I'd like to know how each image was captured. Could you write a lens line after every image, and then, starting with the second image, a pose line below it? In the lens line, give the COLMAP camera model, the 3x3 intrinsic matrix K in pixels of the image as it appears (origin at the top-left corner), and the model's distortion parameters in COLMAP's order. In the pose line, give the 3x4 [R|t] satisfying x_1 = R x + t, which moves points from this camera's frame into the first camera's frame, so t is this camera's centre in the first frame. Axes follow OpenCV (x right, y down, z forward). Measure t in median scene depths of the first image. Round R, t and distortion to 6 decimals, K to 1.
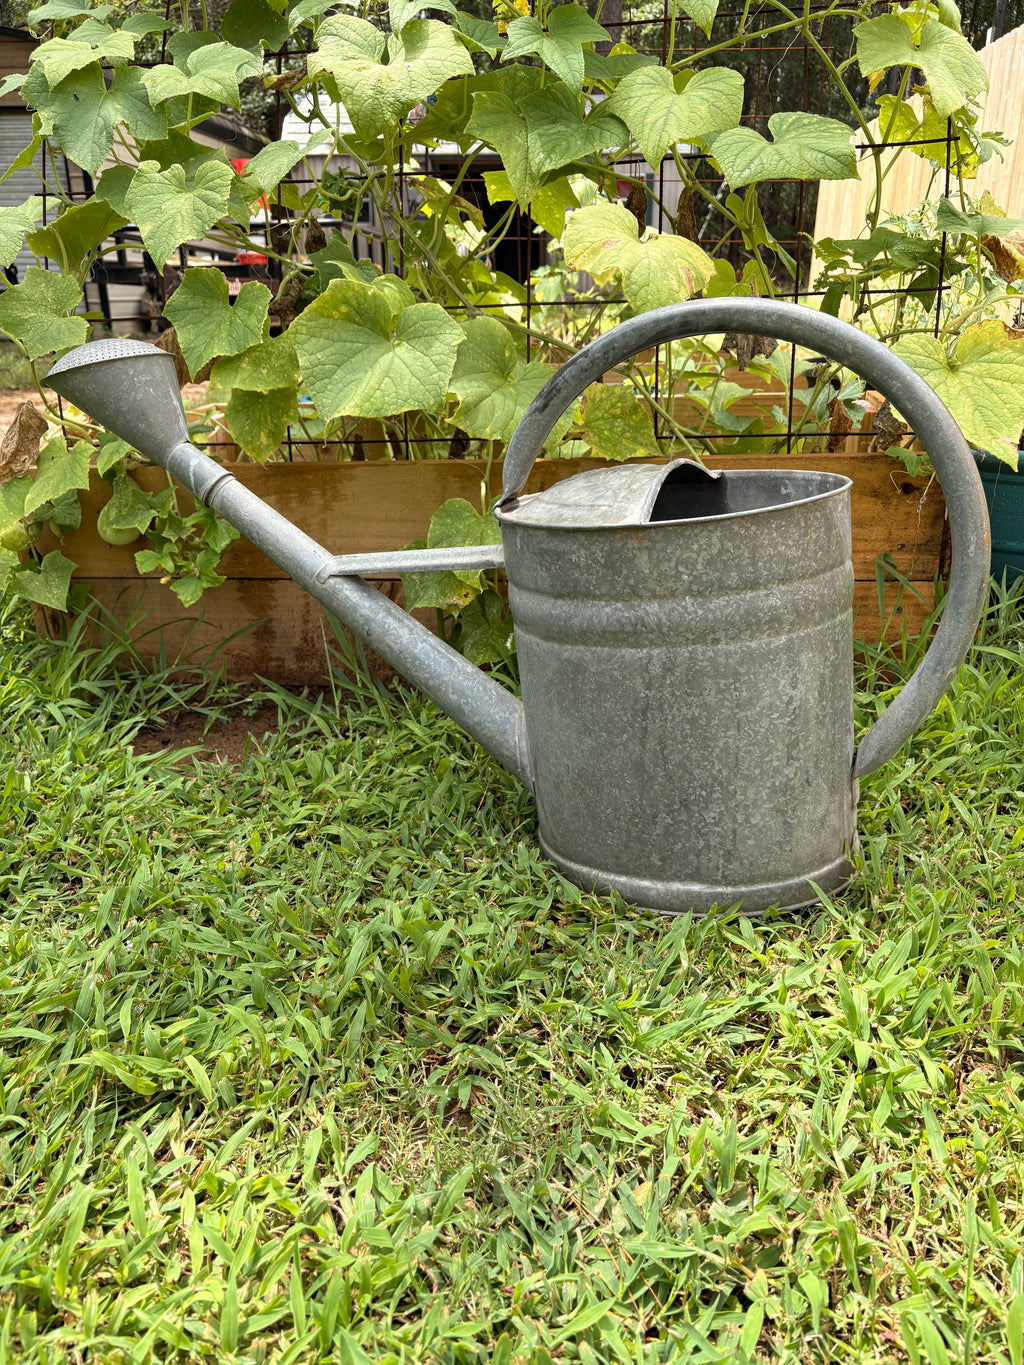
lens RADIAL K [[1044.5, 0, 512.0], [0, 1044.5, 682.5], [0, 0, 1]] dist [0.037638, -0.044446]
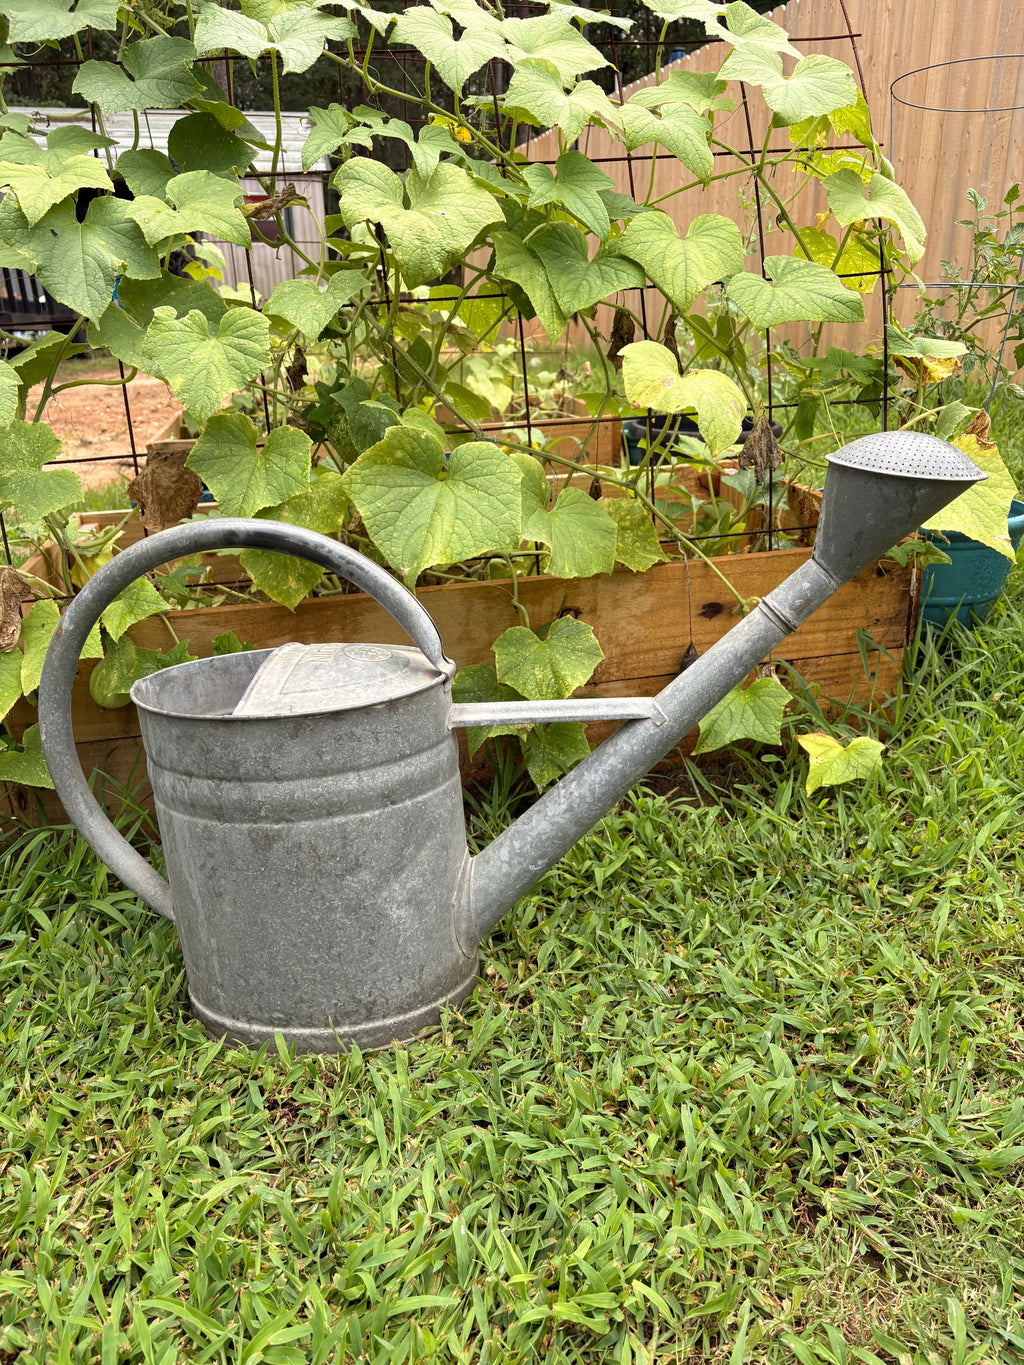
lens RADIAL K [[1044.5, 0, 512.0], [0, 1044.5, 682.5], [0, 0, 1]] dist [0.037638, -0.044446]
pose [[0.946390, -0.130041, 0.295696, -0.365866], [0.134350, 0.990917, 0.005792, -0.130069], [-0.293763, 0.034245, 0.955265, 0.034848]]
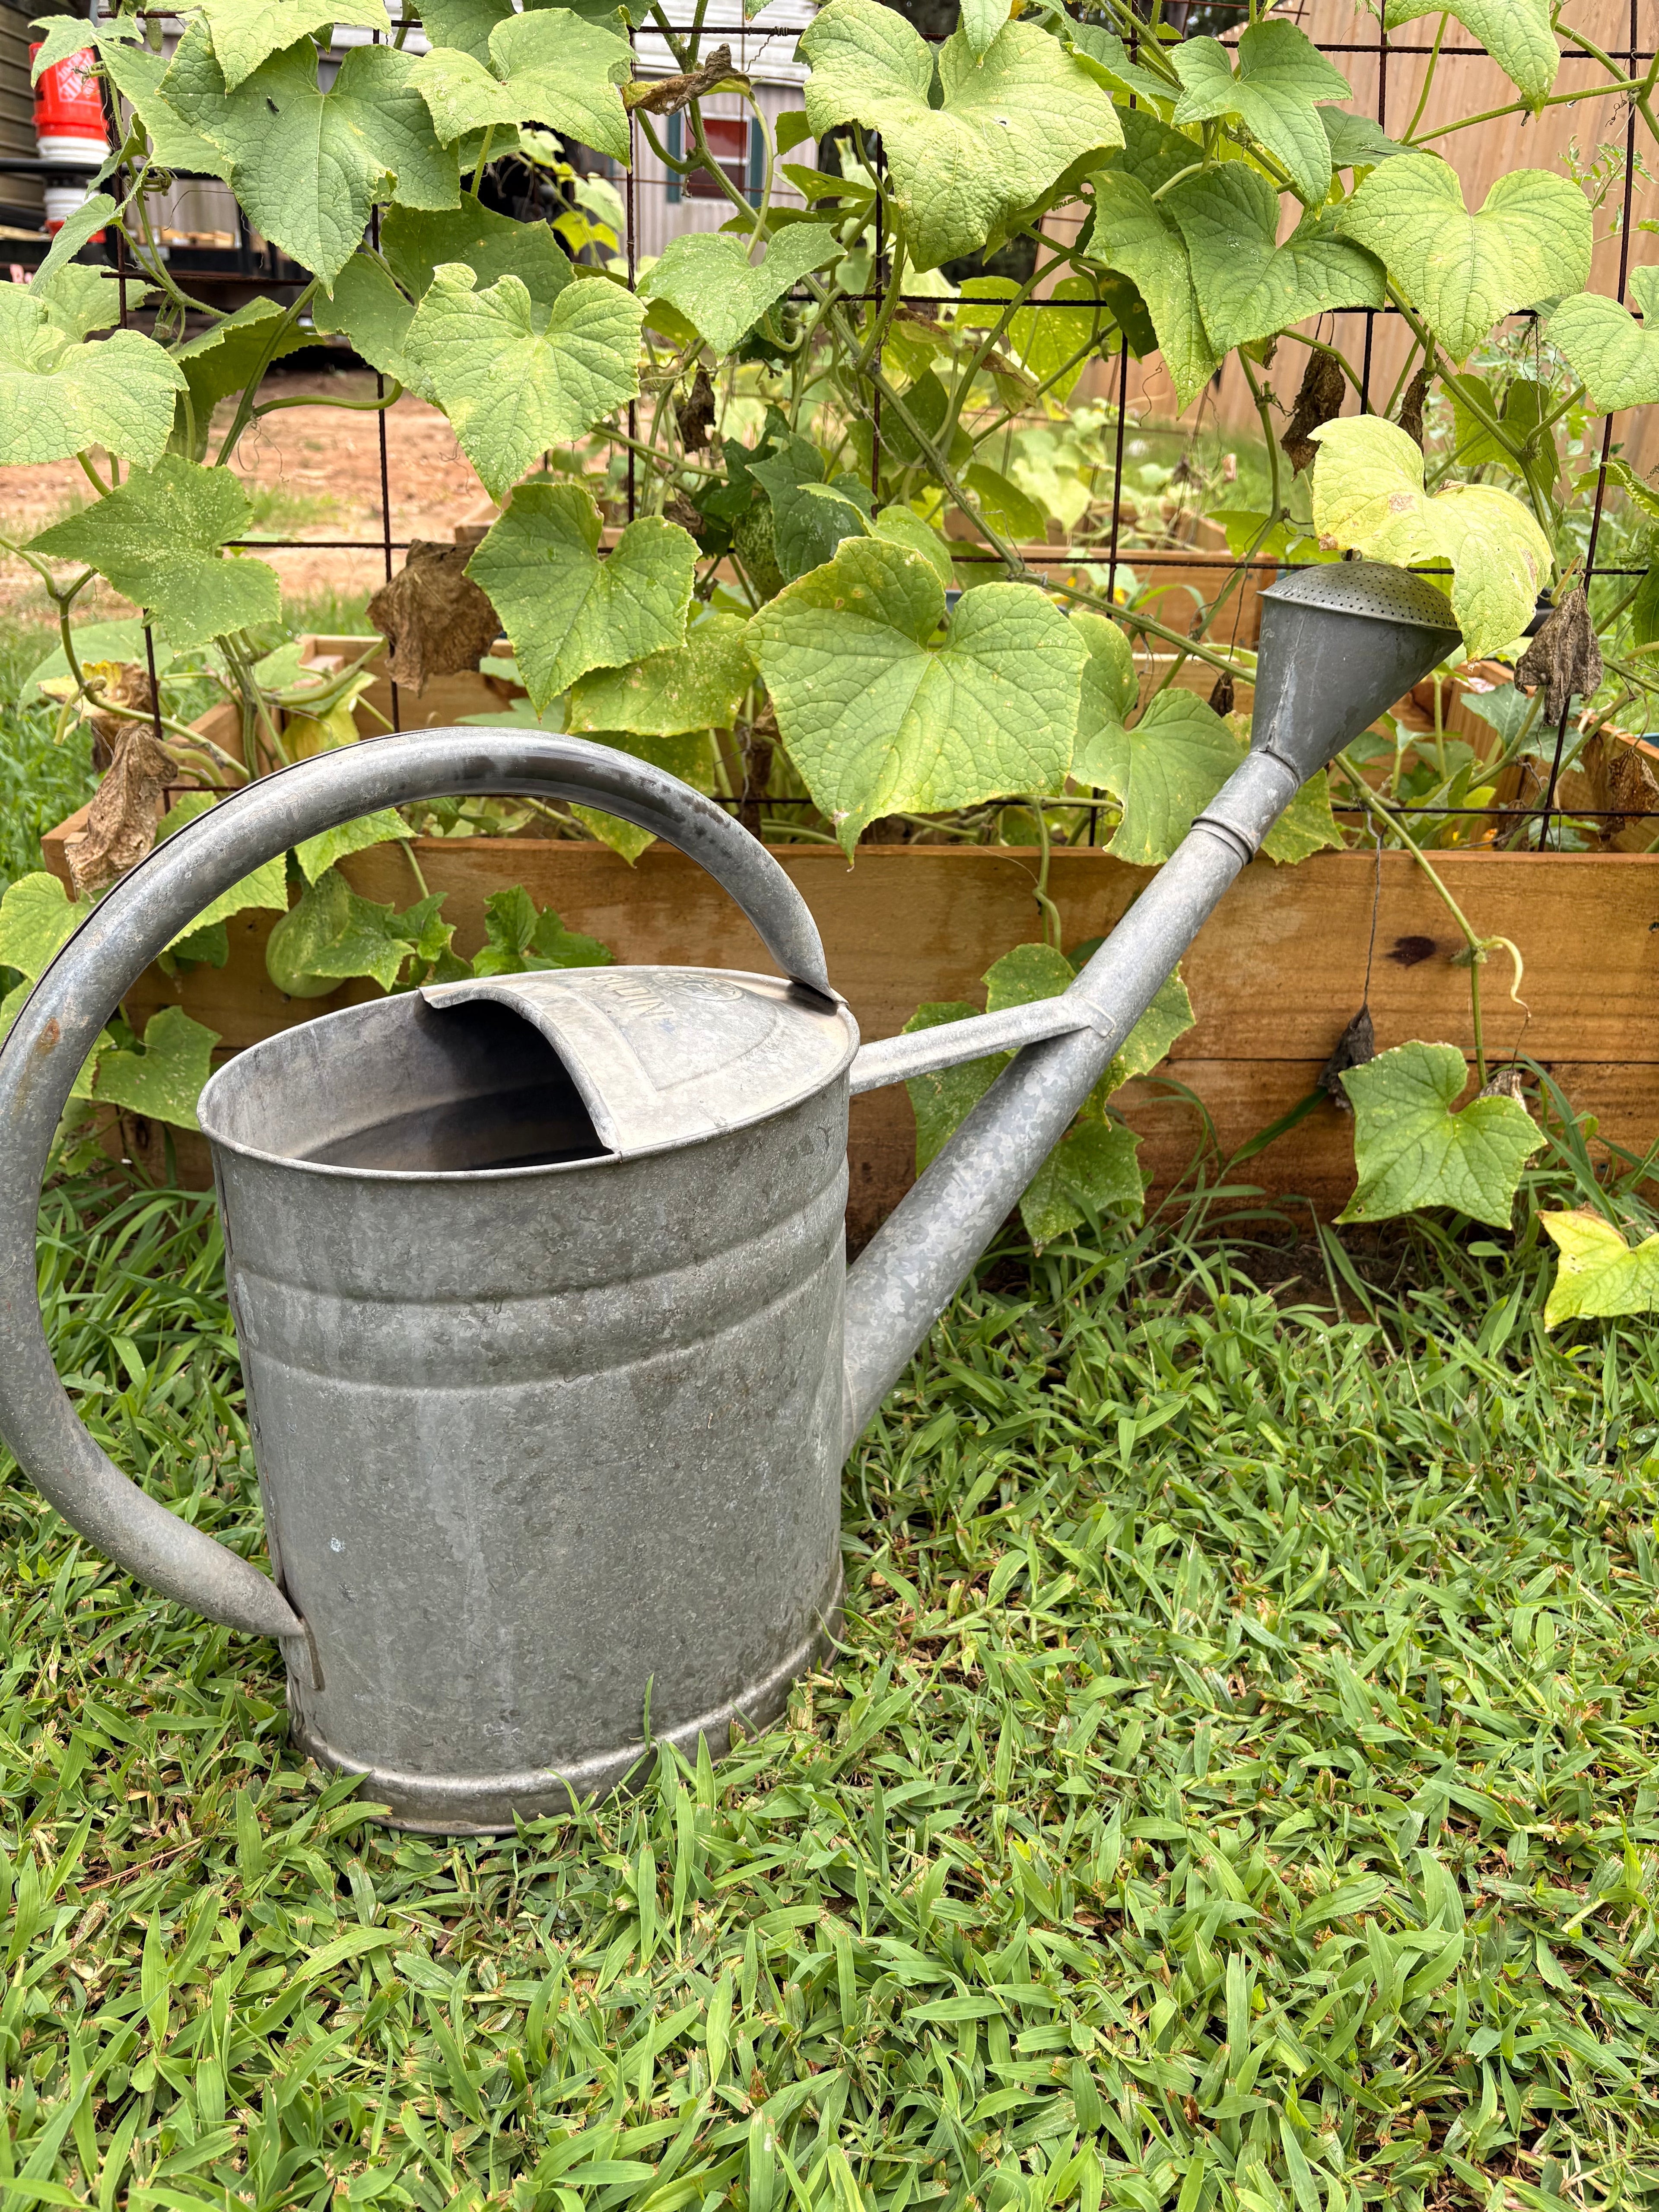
lens RADIAL K [[1692.6, 0, 829.5], [0, 1692.6, 1106.0], [0, 0, 1]] dist [0.037638, -0.044446]
pose [[0.982626, -0.023279, 0.184132, -0.322943], [0.008989, 0.996908, 0.078065, -0.163187], [-0.185380, -0.075054, 0.979797, 0.156281]]
